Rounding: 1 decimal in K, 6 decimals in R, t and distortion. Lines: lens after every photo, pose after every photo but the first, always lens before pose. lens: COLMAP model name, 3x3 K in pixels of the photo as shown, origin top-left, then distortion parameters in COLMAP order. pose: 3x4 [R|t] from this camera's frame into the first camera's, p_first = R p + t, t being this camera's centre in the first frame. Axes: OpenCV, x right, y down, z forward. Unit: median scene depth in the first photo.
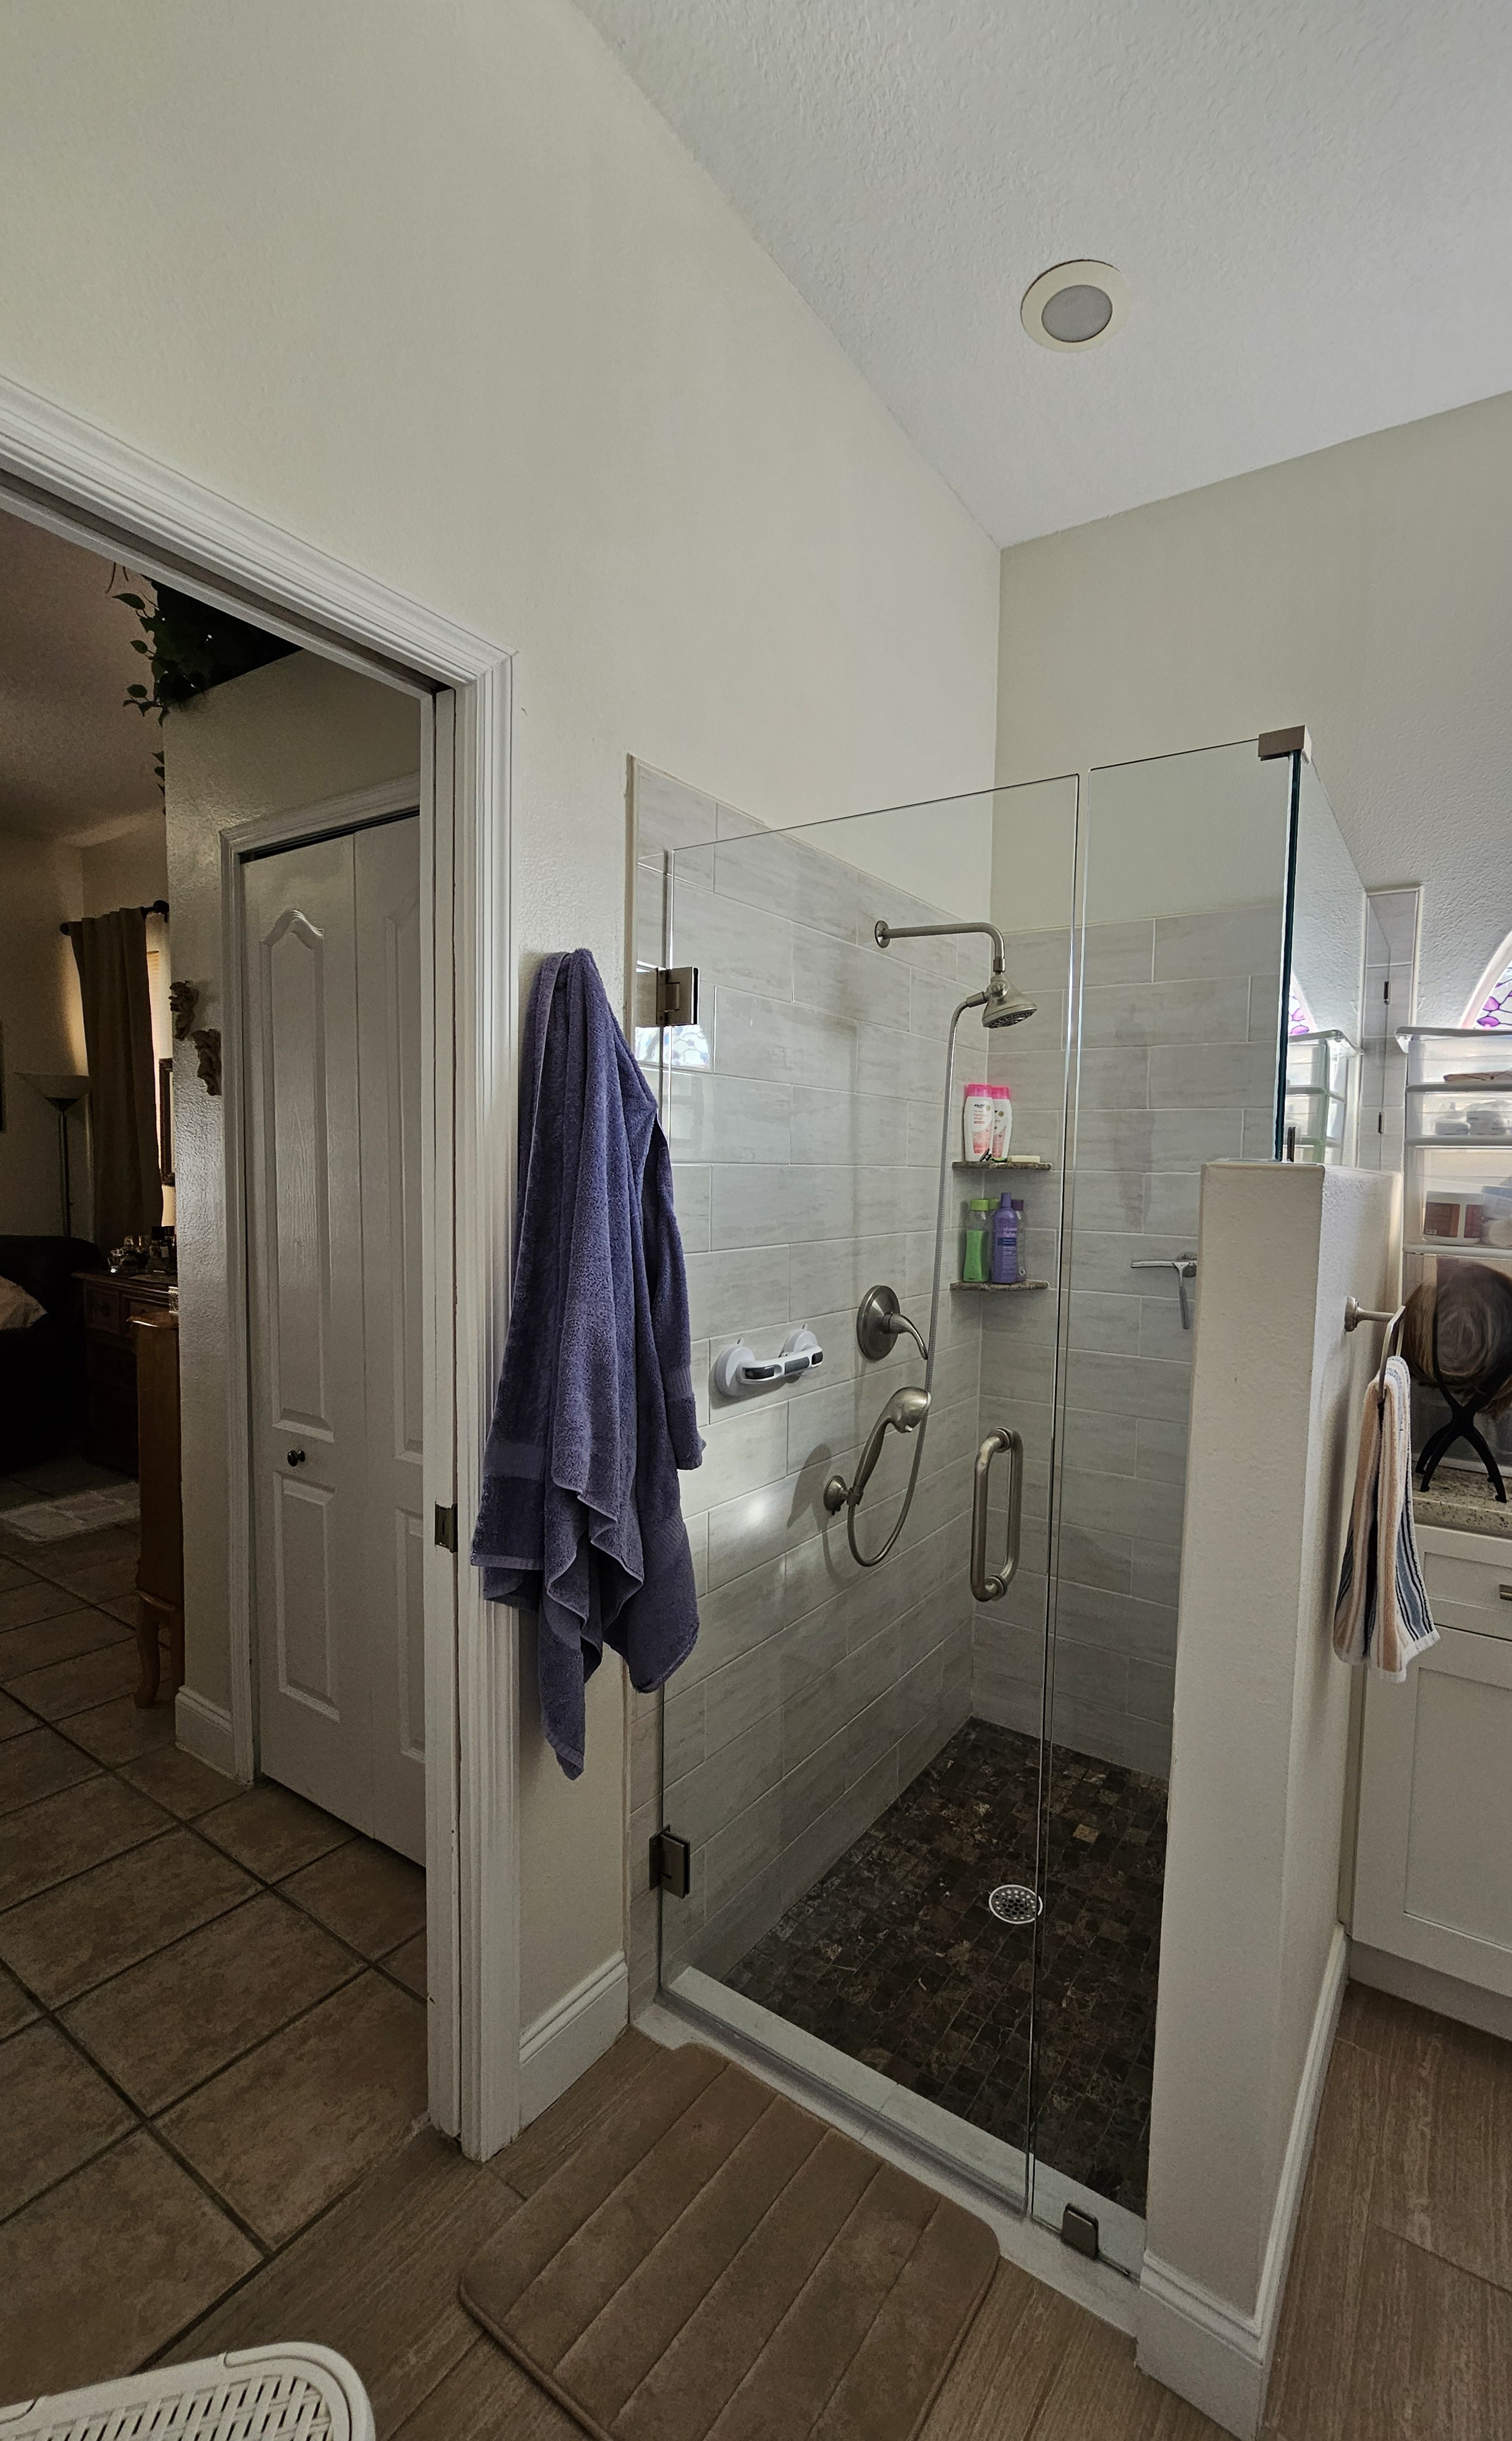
lens RADIAL K [[1066.4, 0, 766.7], [0, 1066.4, 1229.0], [0, 0, 1]] dist [-0.001830, -0.000173]
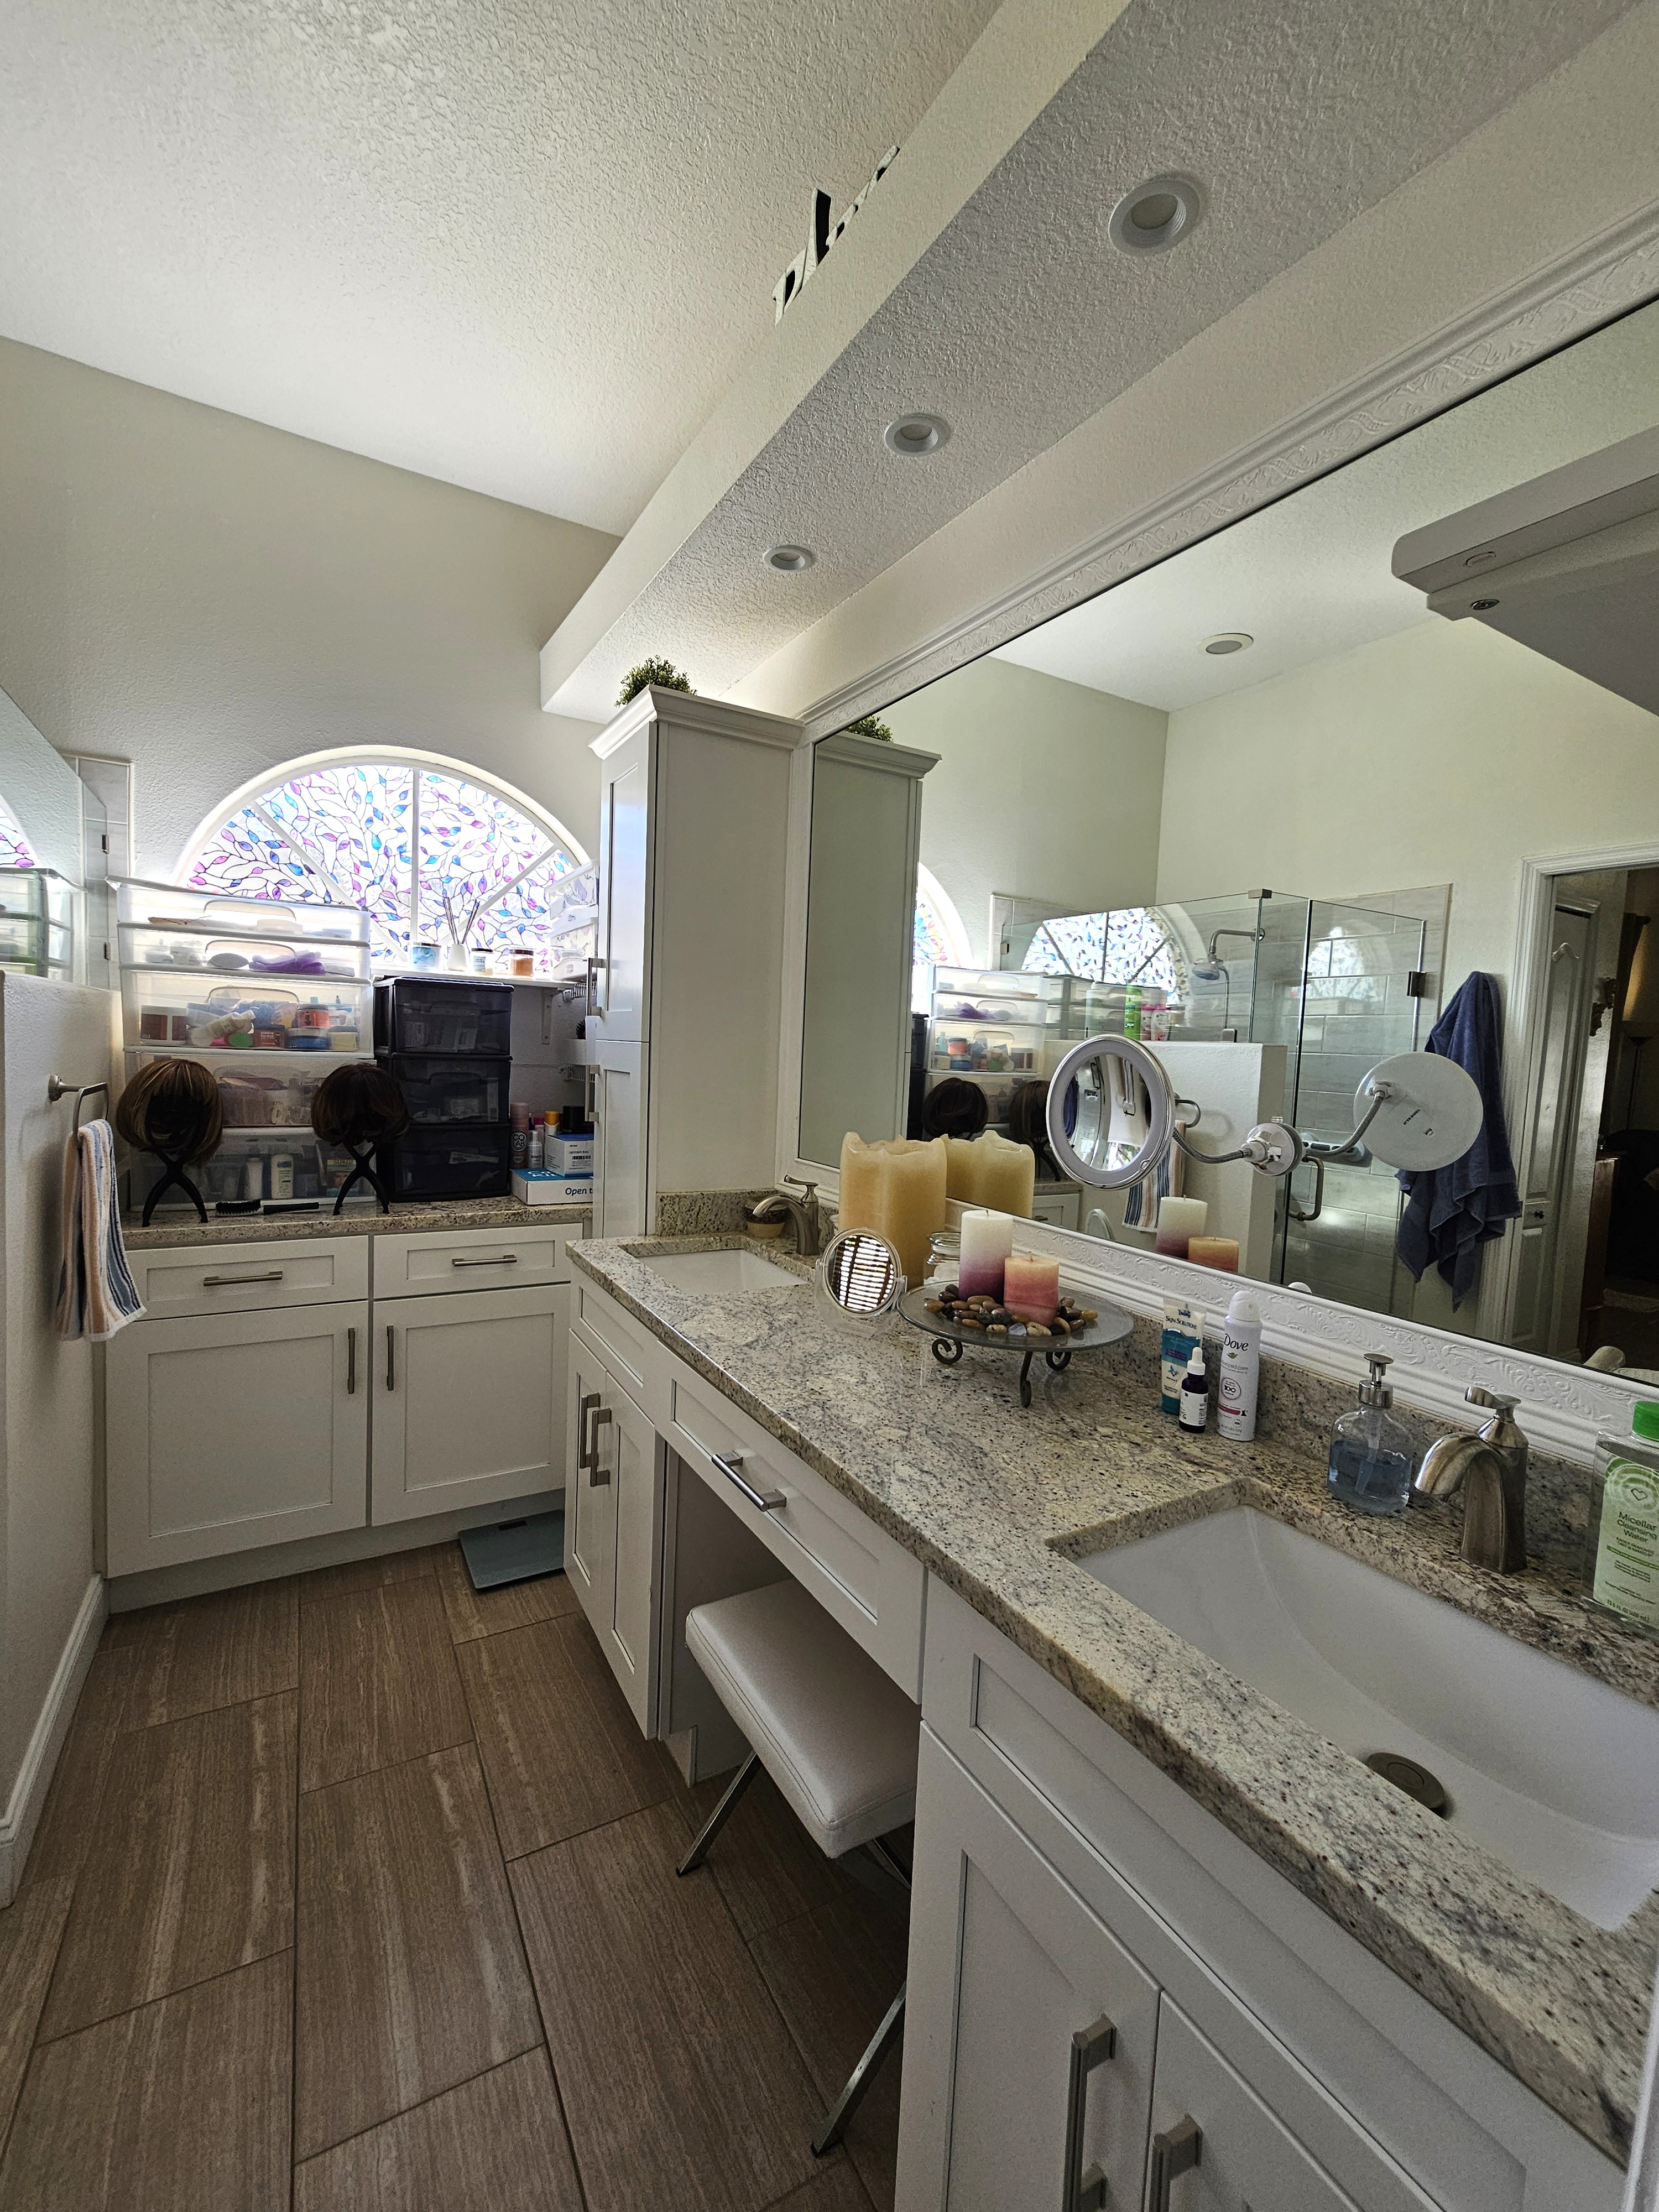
lens RADIAL K [[911.7, 0, 832.5], [0, 911.7, 1095.4], [0, 0, 1]] dist [0.002366, 0.000558]
pose [[0.404255, -0.061195, 0.912597, -0.066144], [0.022807, 0.998123, 0.056827, 0.030696], [-0.914362, -0.002159, 0.404893, -0.230328]]
